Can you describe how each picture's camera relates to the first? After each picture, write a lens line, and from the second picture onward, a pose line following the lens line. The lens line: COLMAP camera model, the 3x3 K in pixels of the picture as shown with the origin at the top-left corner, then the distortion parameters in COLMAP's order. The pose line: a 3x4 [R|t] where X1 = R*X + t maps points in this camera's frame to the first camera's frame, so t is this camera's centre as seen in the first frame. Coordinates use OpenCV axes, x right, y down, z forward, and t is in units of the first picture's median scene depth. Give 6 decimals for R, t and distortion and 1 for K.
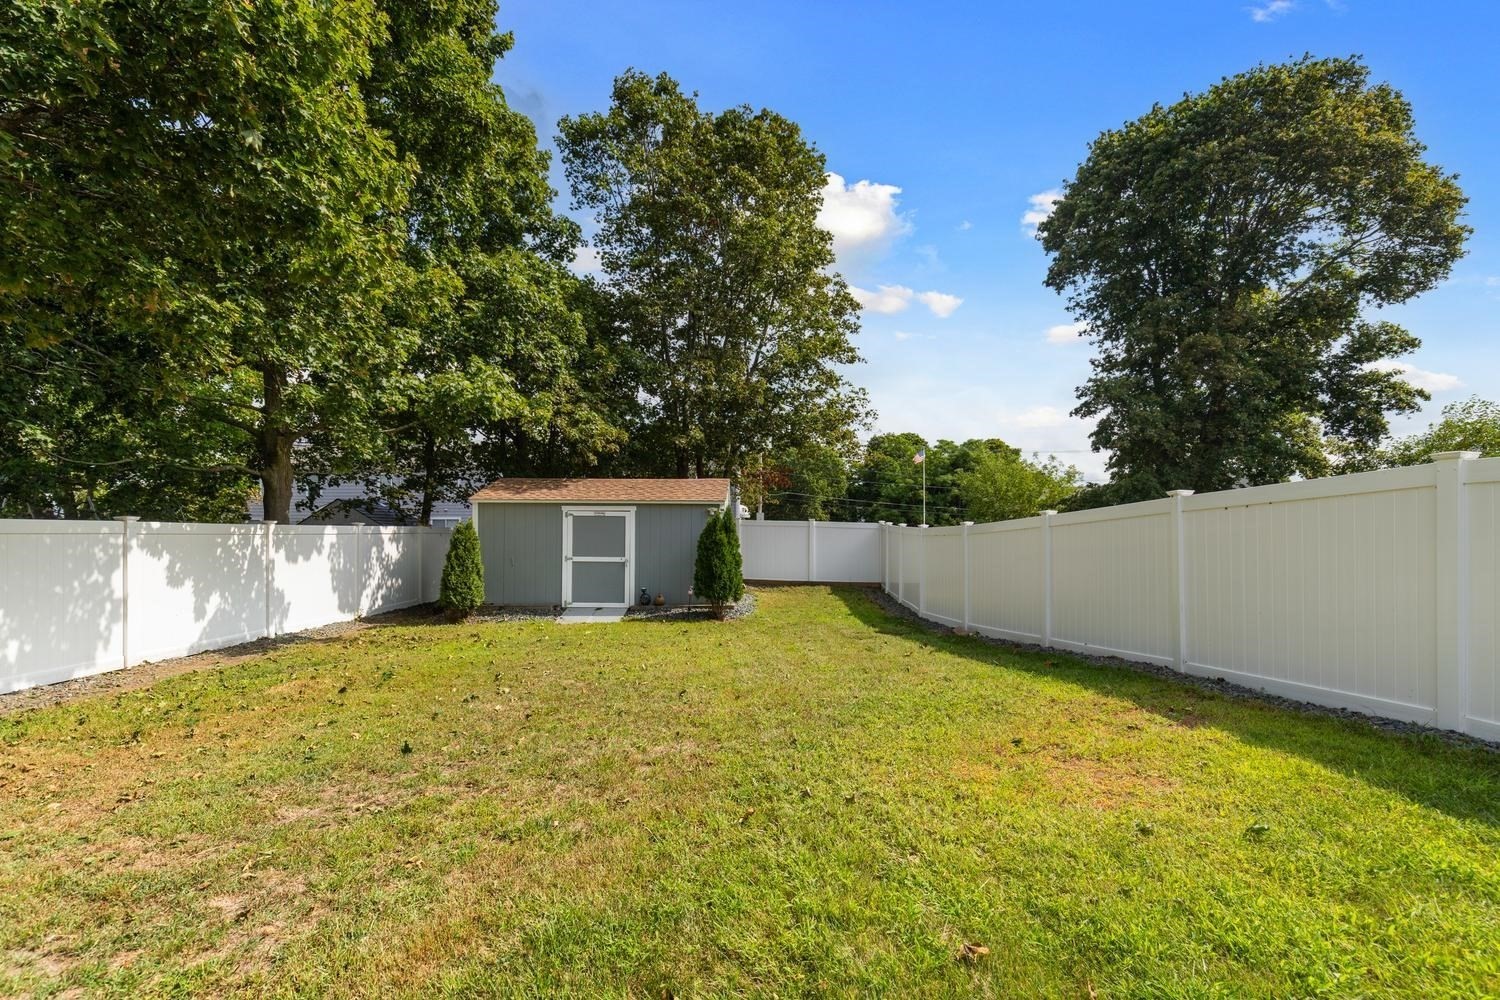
lens RADIAL K [[715.1, 0, 768.9], [0, 715.1, 526.3], [0, 0, 1]] dist [0.031411, 0.000832]
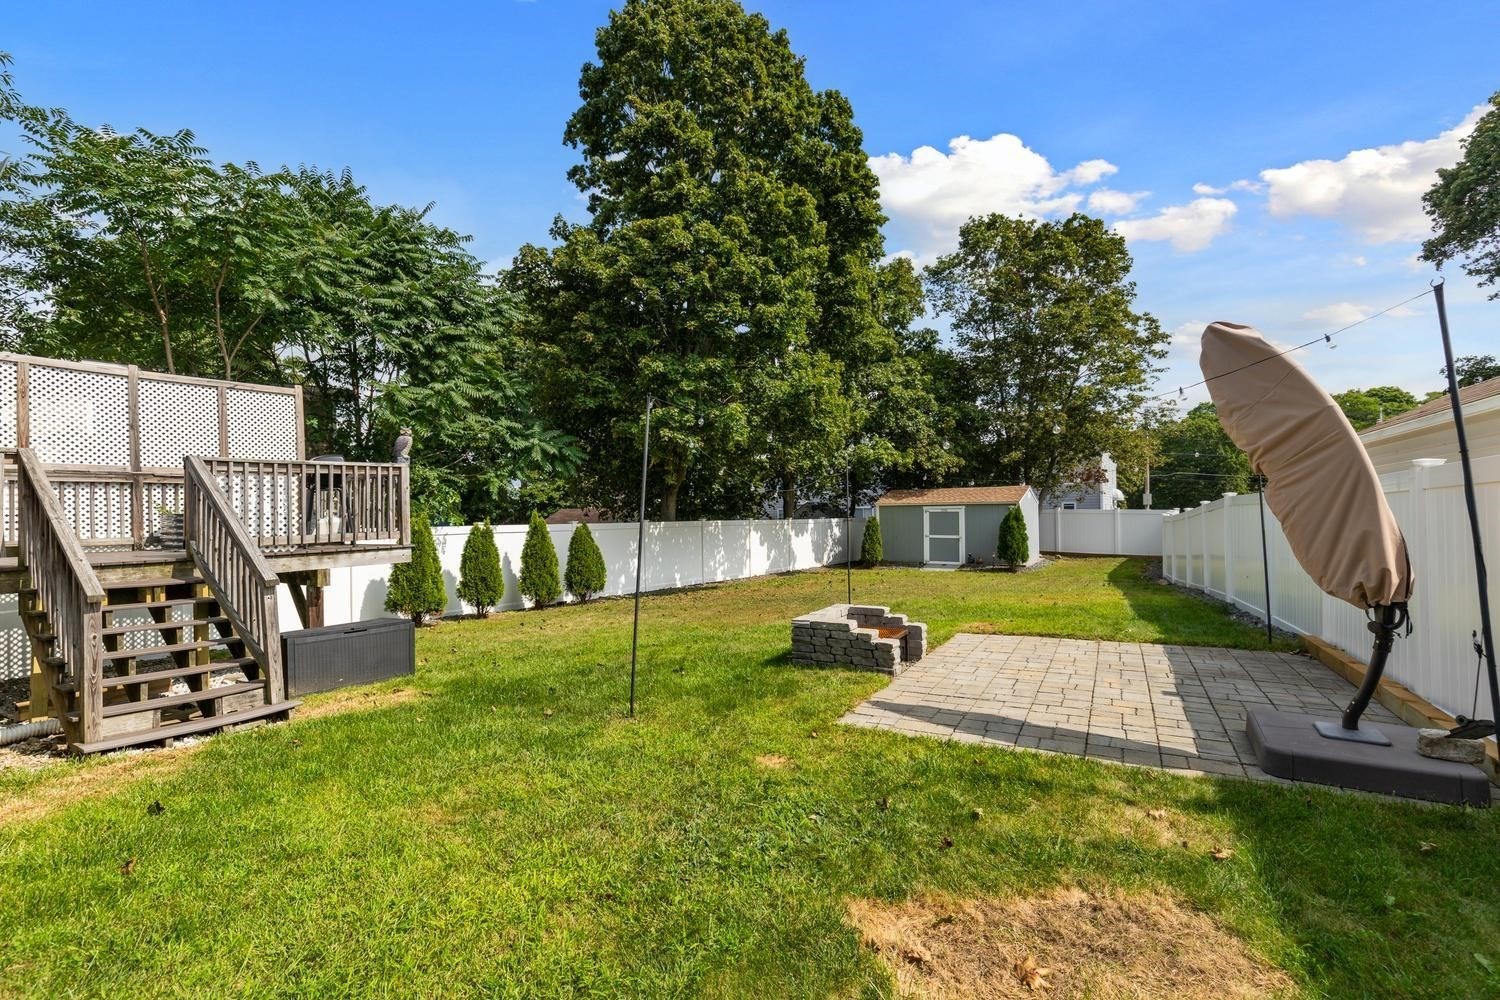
lens RADIAL K [[680.0, 0, 751.5], [0, 680.0, 513.7], [0, 0, 1]] dist [0.009611, -0.000823]
pose [[0.833627, -0.013571, -0.552160, 0.202742], [0.016636, 0.999861, 0.000541, -0.012898], [0.552077, -0.009637, 0.833738, -0.450298]]
